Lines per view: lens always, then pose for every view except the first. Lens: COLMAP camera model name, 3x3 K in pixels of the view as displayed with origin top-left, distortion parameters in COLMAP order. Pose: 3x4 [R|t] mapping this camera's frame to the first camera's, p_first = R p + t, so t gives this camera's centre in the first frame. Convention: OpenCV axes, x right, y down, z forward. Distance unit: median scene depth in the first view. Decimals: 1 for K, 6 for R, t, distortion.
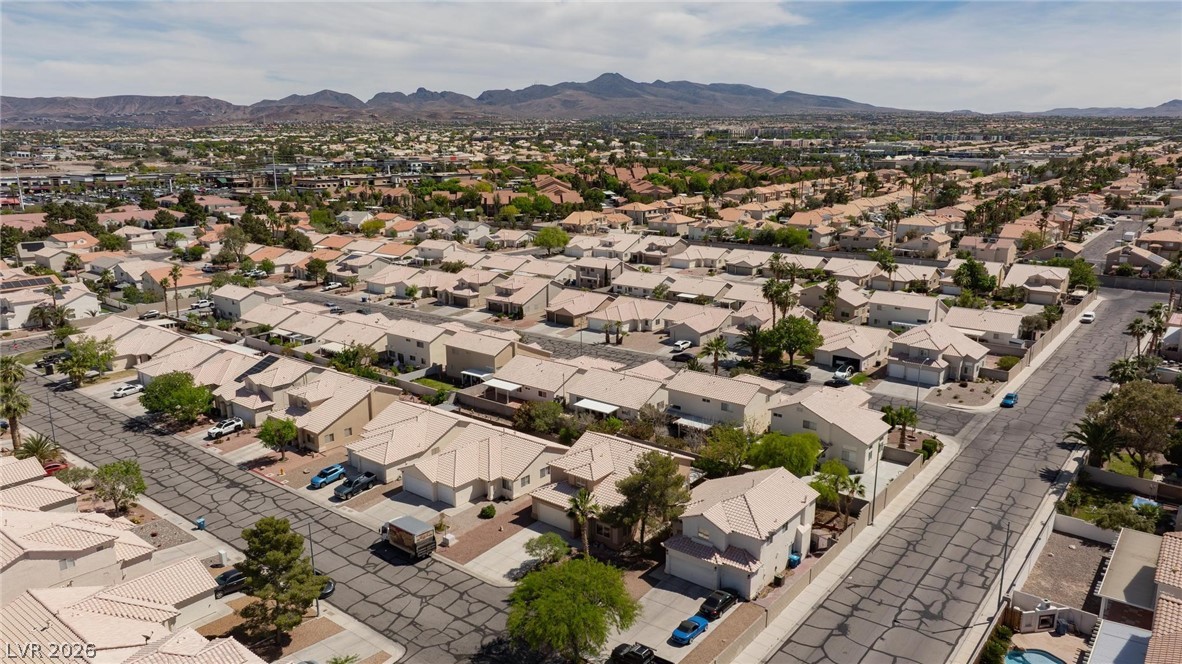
lens RADIAL K [[821.9, 0, 609.1], [0, 821.9, 362.5], [0, 0, 1]] dist [-0.000081, -0.000885]
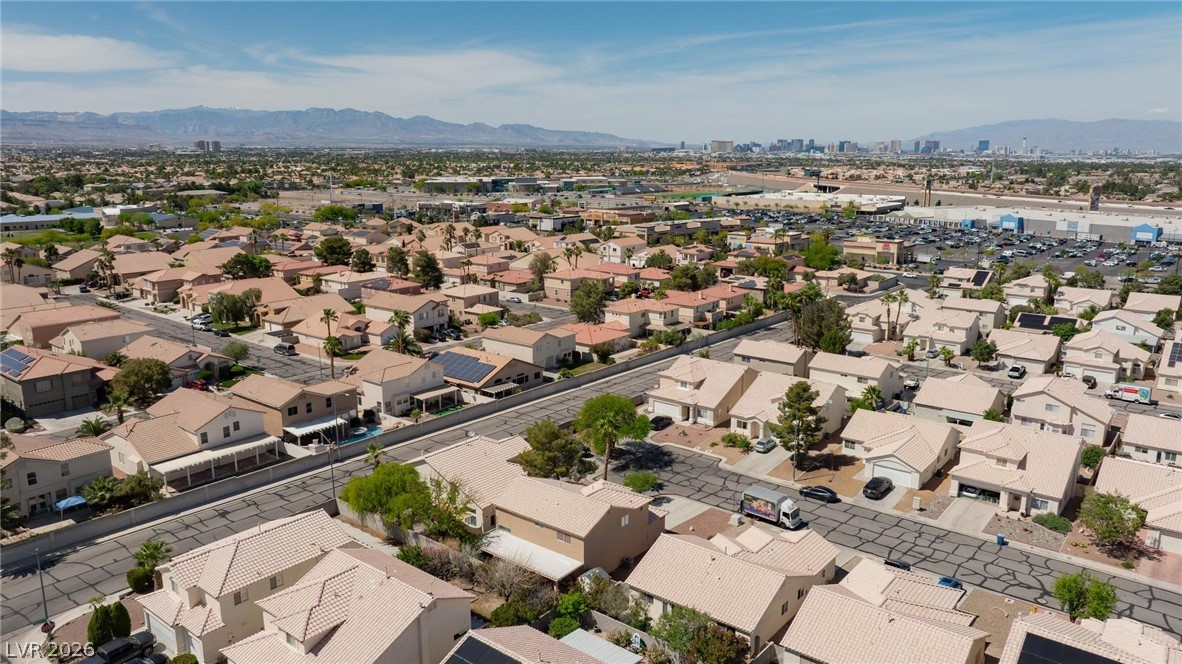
lens RADIAL K [[829.5, 0, 598.3], [0, 829.5, 327.6], [0, 0, 1]] dist [-0.044737, 0.054474]
pose [[-0.999938, -0.000056, 0.011176, -0.014631], [0.005137, 0.885749, 0.464135, -0.279680], [-0.009925, 0.464164, -0.885694, 1.006216]]
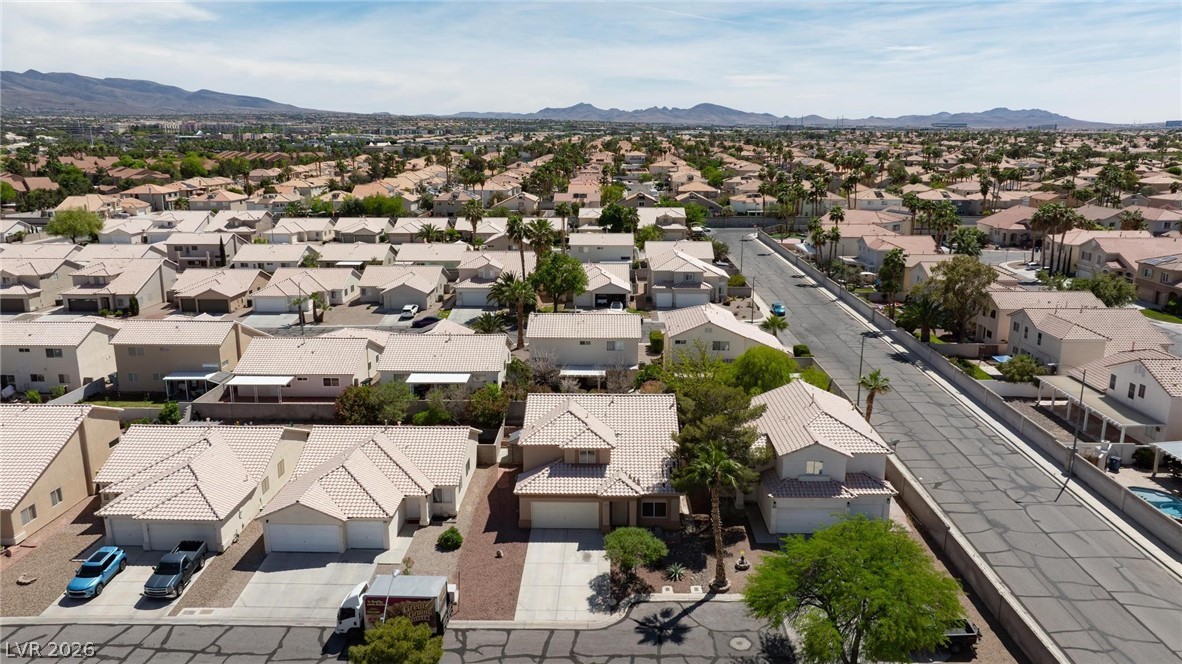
lens RADIAL K [[829.5, 0, 598.3], [0, 829.5, 327.6], [0, 0, 1]] dist [-0.044737, 0.054474]
pose [[0.798515, -0.134841, 0.586679, -0.238483], [0.160459, 0.987006, 0.008454, 0.018324], [-0.580196, 0.087387, 0.809775, 0.229829]]
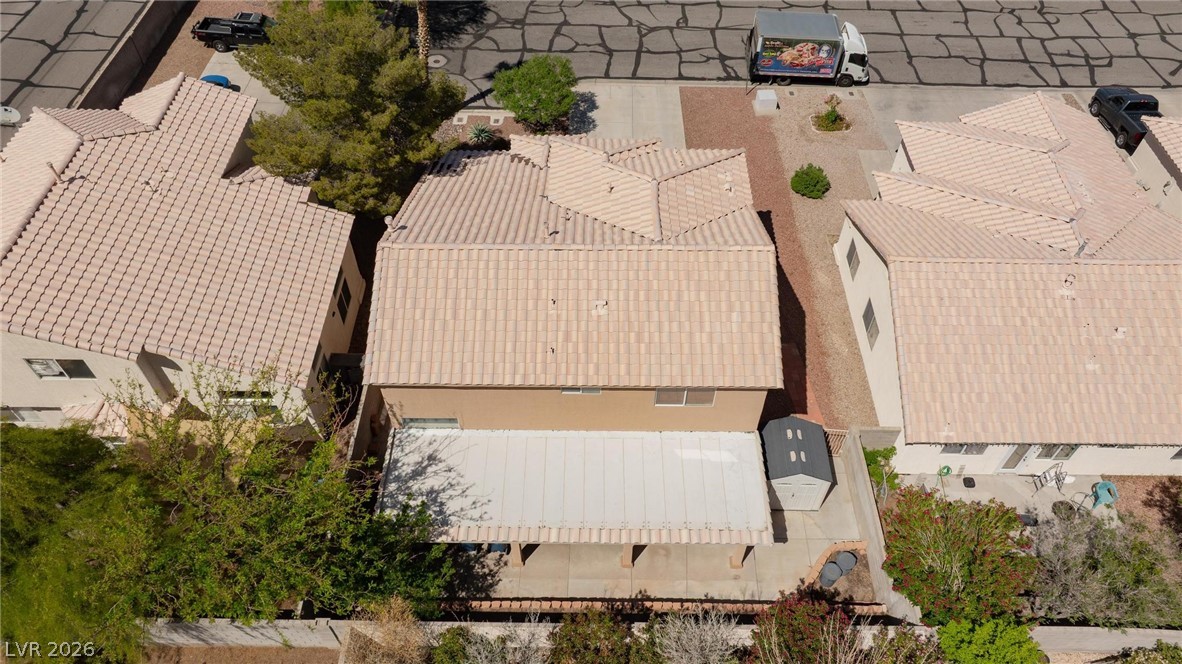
lens RADIAL K [[829.5, 0, 598.3], [0, 829.5, 327.6], [0, 0, 1]] dist [-0.044737, 0.054474]
pose [[-0.790005, 0.461254, -0.403903, 0.083995], [-0.174433, 0.462465, 0.869310, -0.076659], [0.587763, 0.757213, -0.284892, 0.646609]]
